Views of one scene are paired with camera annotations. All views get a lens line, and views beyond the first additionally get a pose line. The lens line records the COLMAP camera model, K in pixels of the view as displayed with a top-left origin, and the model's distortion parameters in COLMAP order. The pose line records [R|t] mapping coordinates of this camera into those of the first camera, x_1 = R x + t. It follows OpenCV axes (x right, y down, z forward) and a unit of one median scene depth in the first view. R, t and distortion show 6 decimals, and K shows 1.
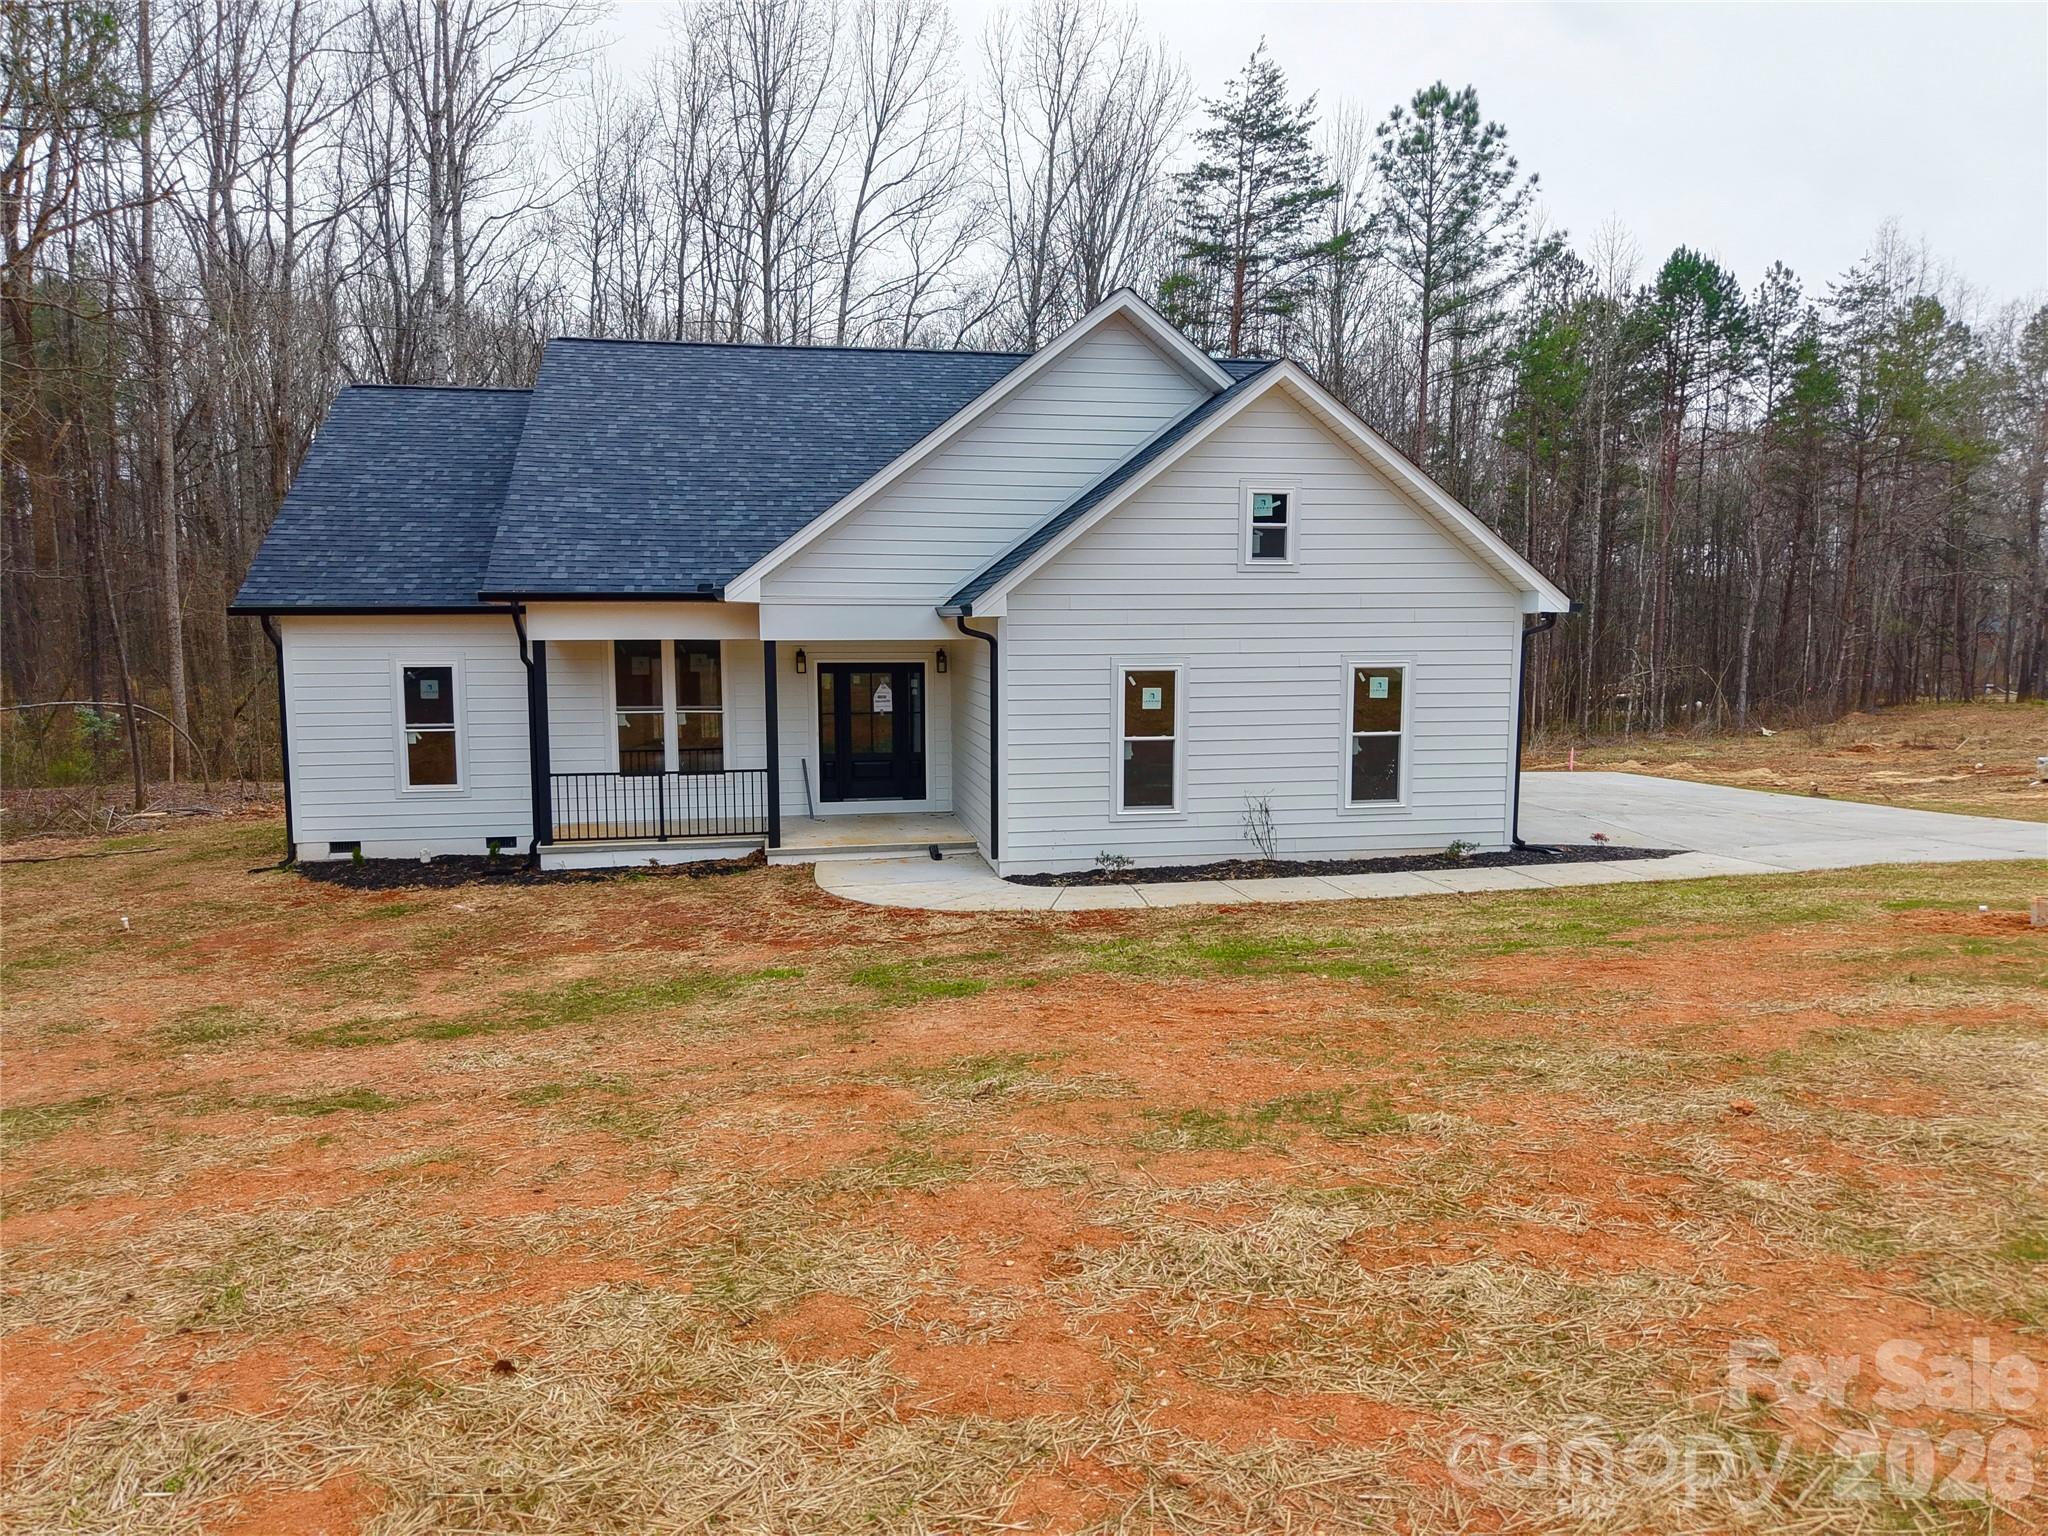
lens RADIAL K [[1369.5, 0, 1030.2], [0, 1369.5, 770.6], [0, 0, 1]] dist [0.018076, -0.000480]
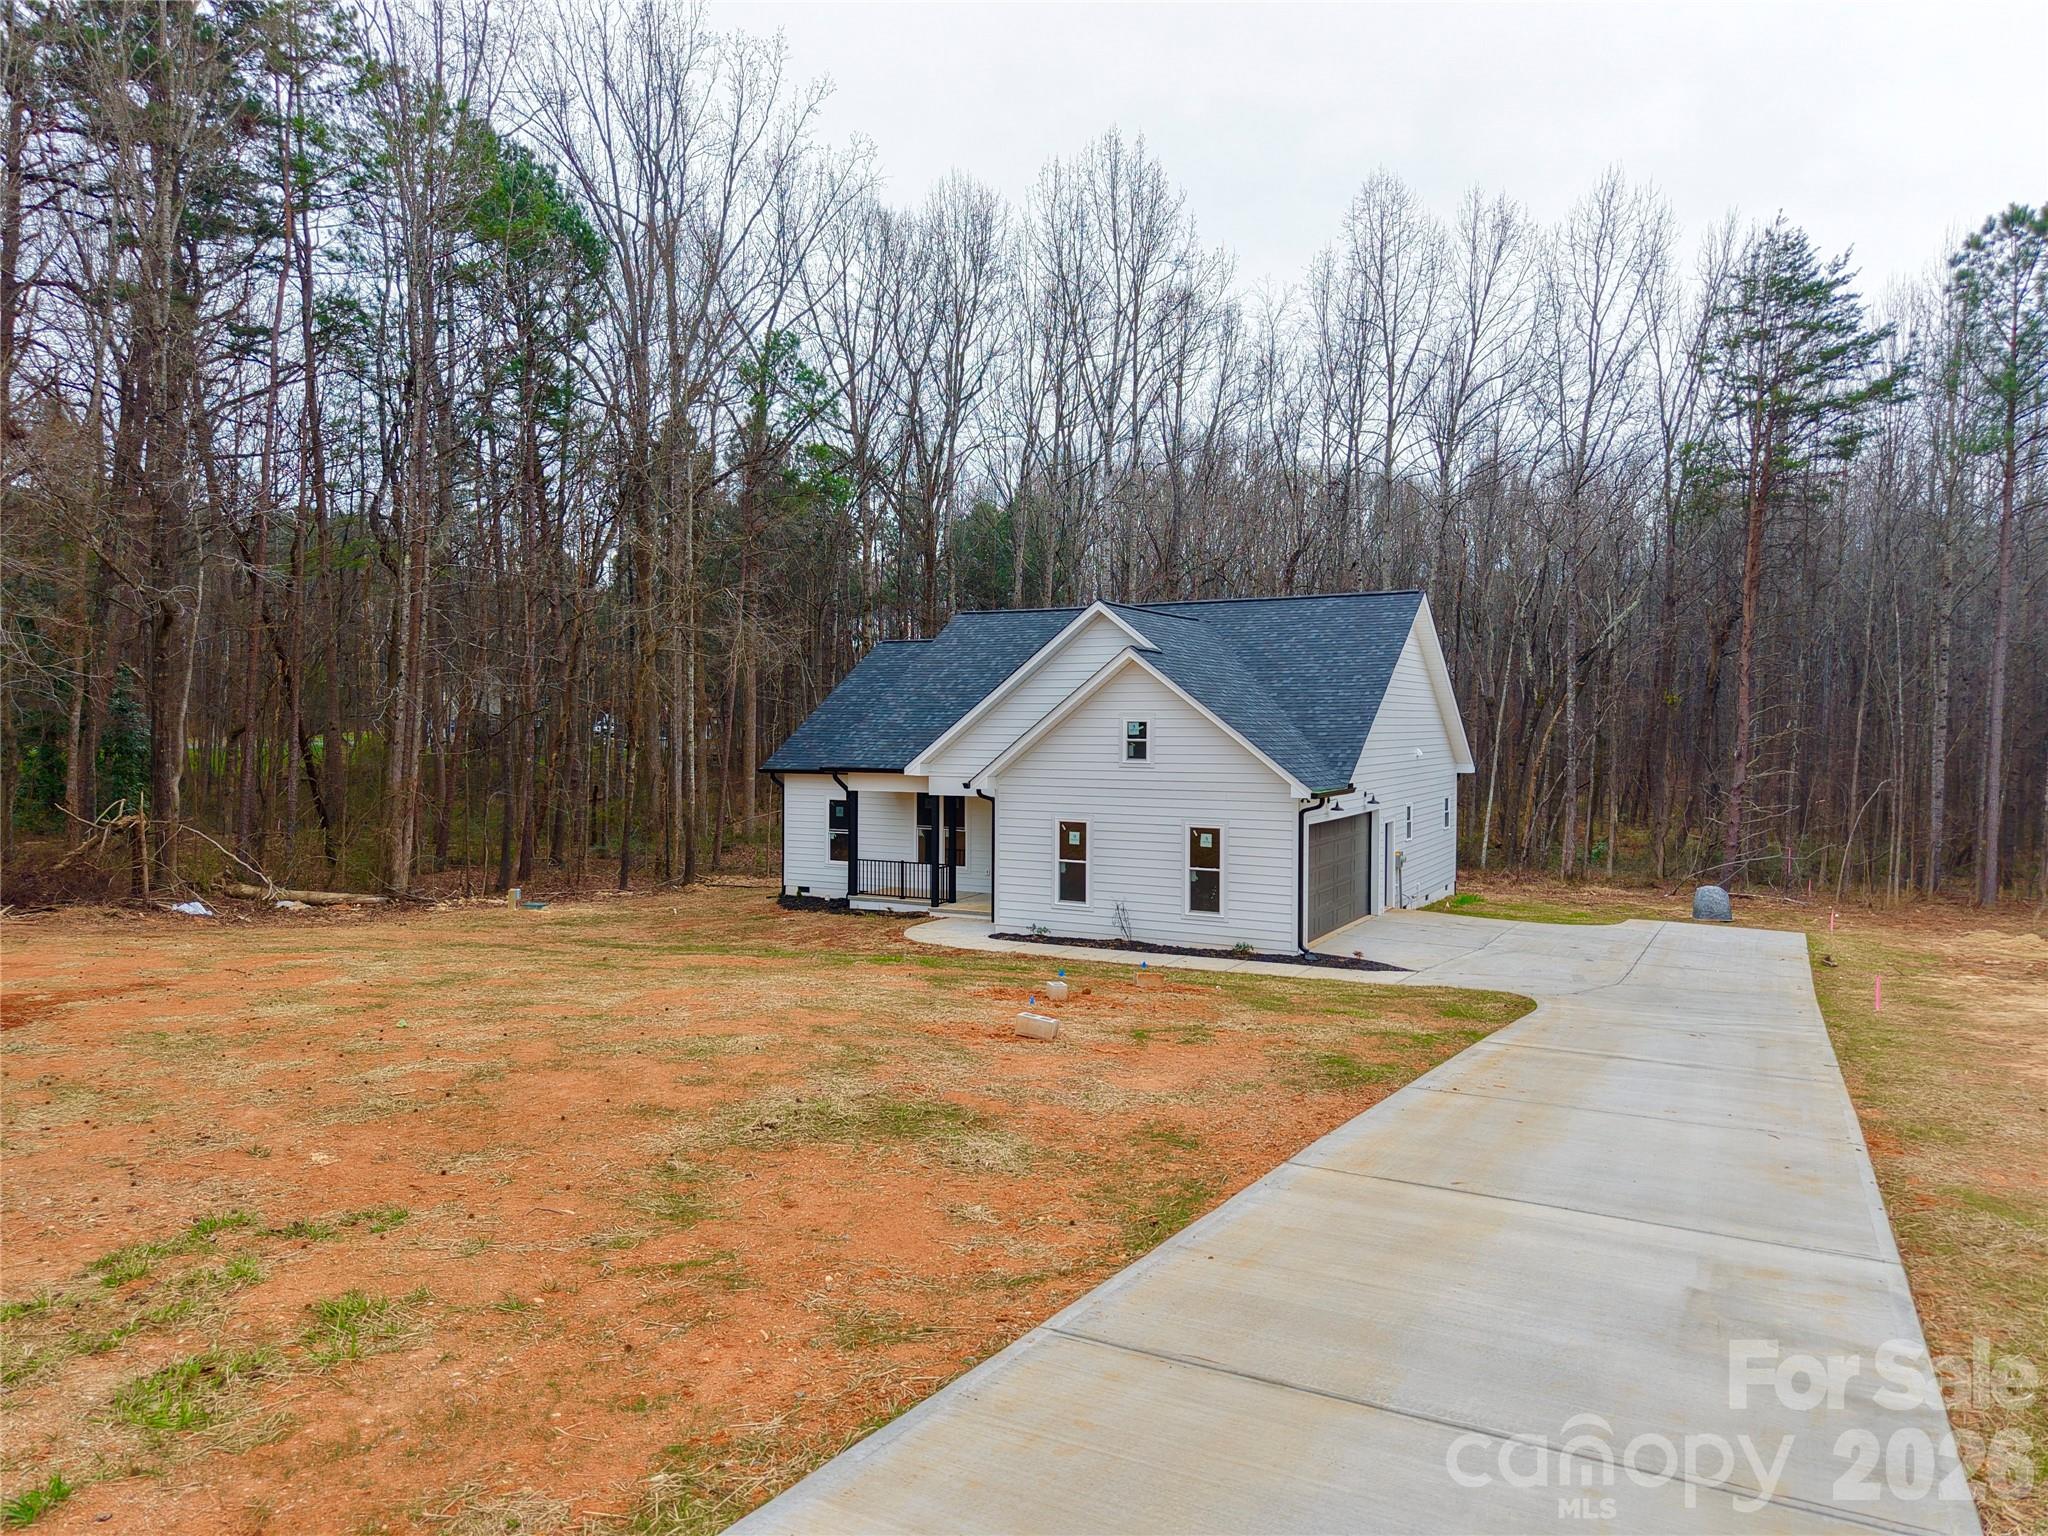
lens RADIAL K [[1369.5, 0, 1018.7], [0, 1369.5, 769.2], [0, 0, 1]] dist [0.018076, -0.000480]
pose [[0.773024, 0.028028, -0.633757, 0.995199], [-0.074928, 0.996065, -0.047341, -0.046672], [0.629936, 0.084082, 0.772082, -0.339304]]
